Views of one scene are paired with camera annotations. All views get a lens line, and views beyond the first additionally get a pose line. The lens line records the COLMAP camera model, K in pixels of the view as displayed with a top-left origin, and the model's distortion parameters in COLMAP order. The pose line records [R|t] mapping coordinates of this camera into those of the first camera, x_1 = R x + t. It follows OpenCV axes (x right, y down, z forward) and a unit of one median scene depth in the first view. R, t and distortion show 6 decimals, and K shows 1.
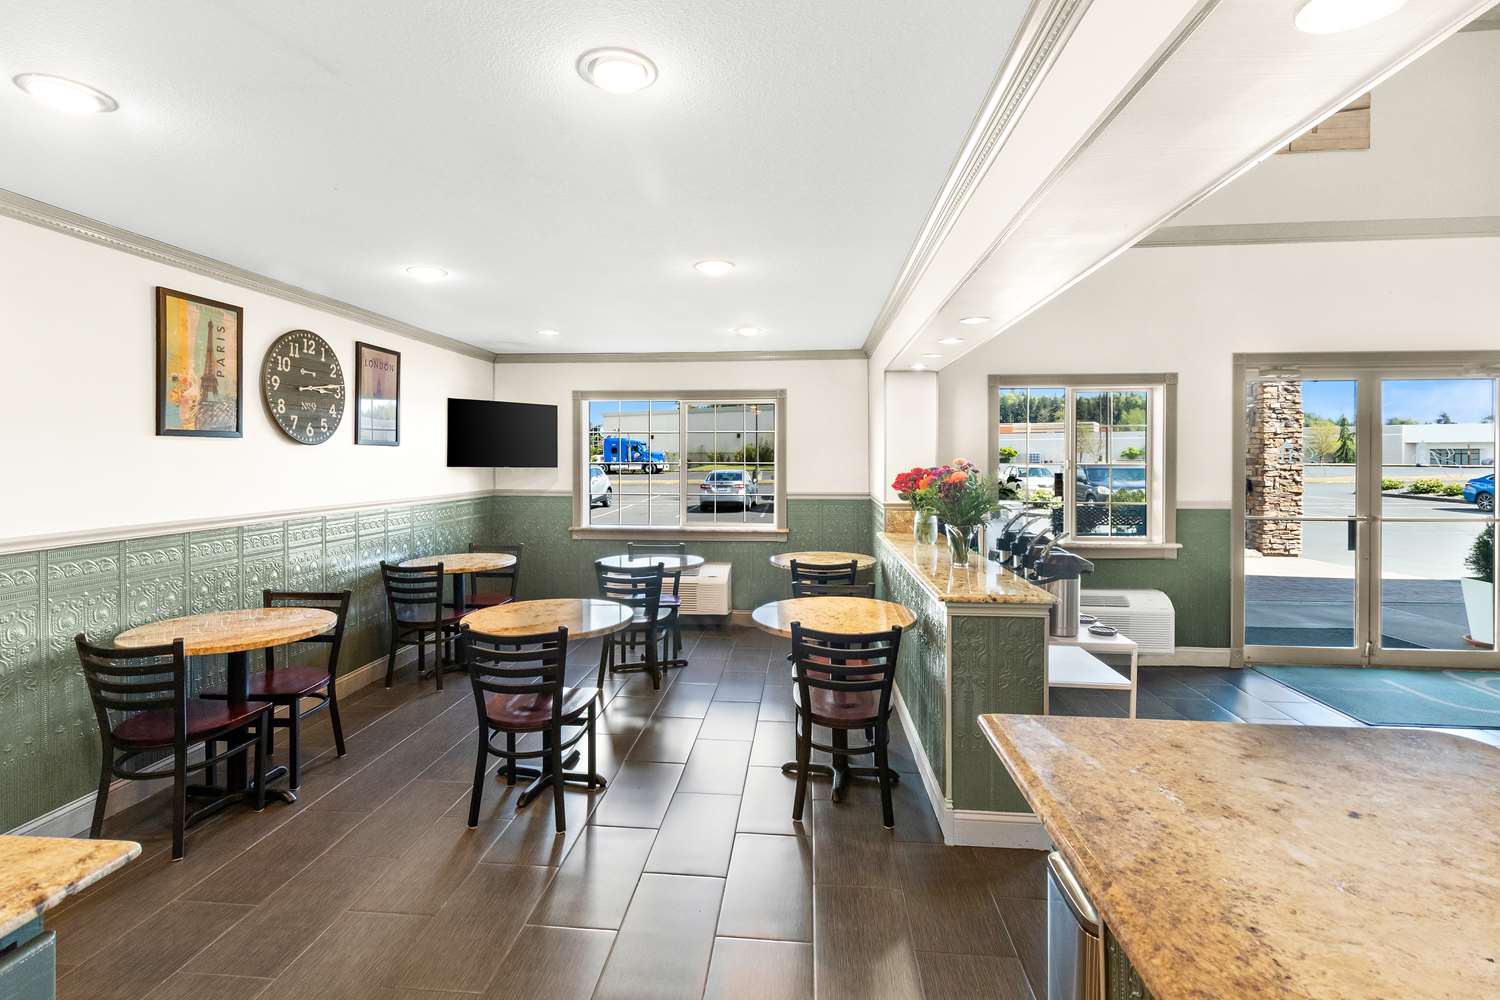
lens RADIAL K [[693.6, 0, 749.7], [0, 693.6, 460.3], [0, 0, 1]] dist [0.000920, 0.000159]
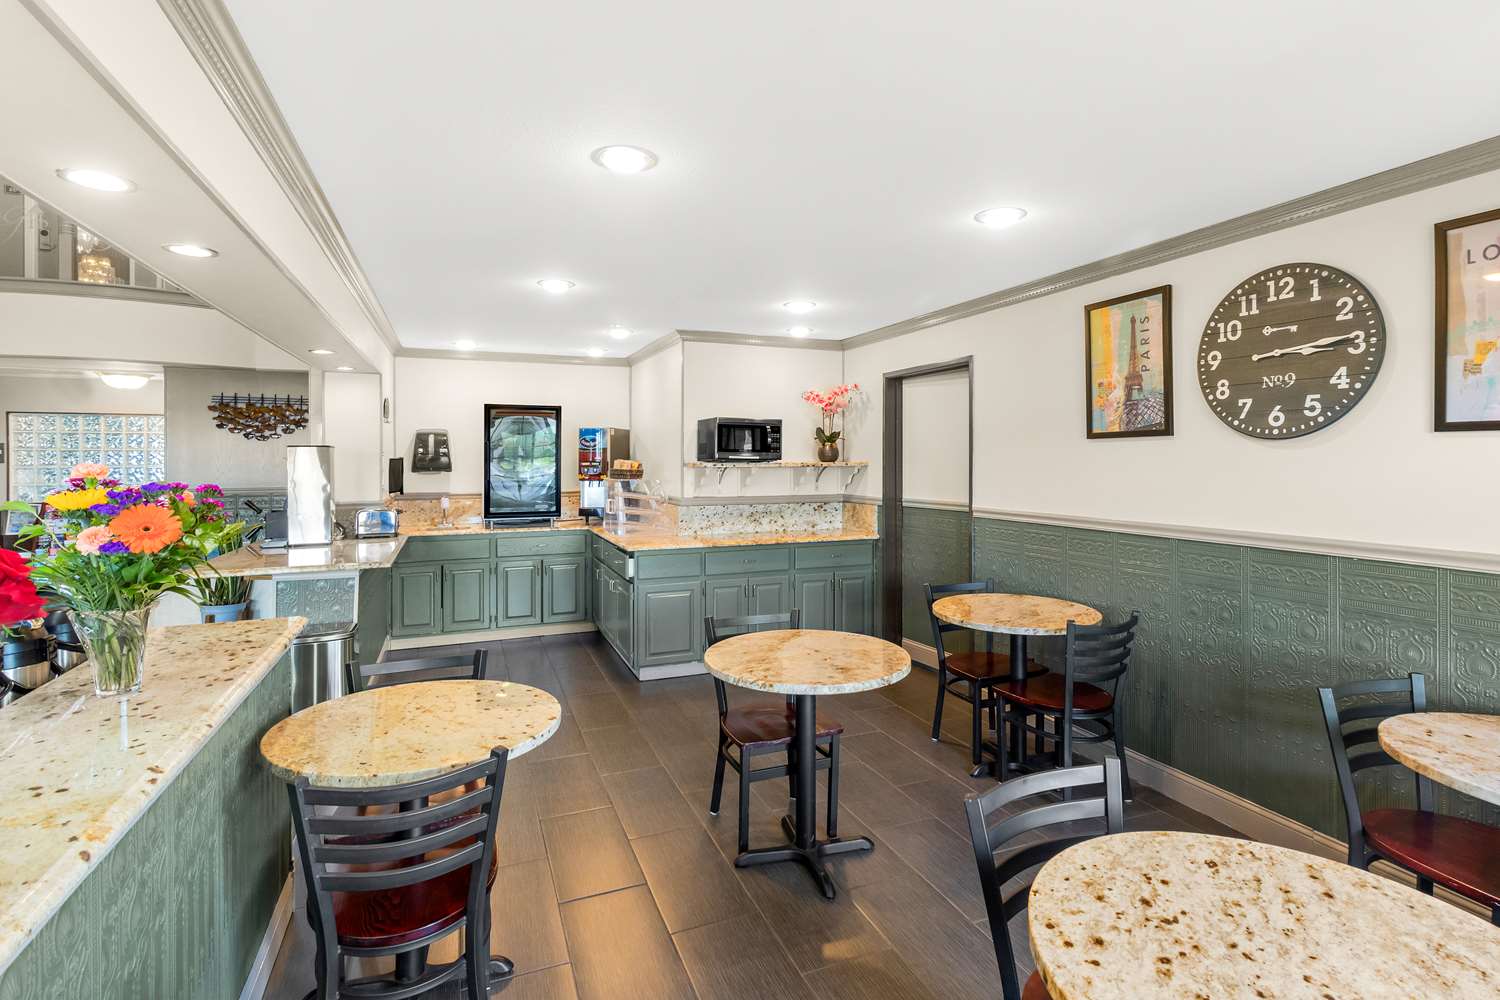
lens RADIAL K [[693.6, 0, 749.7], [0, 693.6, 460.3], [0, 0, 1]] dist [0.000920, 0.000159]
pose [[-0.885826, -0.000425, -0.464017, 0.117340], [-0.002115, 0.999993, 0.003121, -0.003698], [0.464013, 0.003746, -0.885821, 1.418933]]
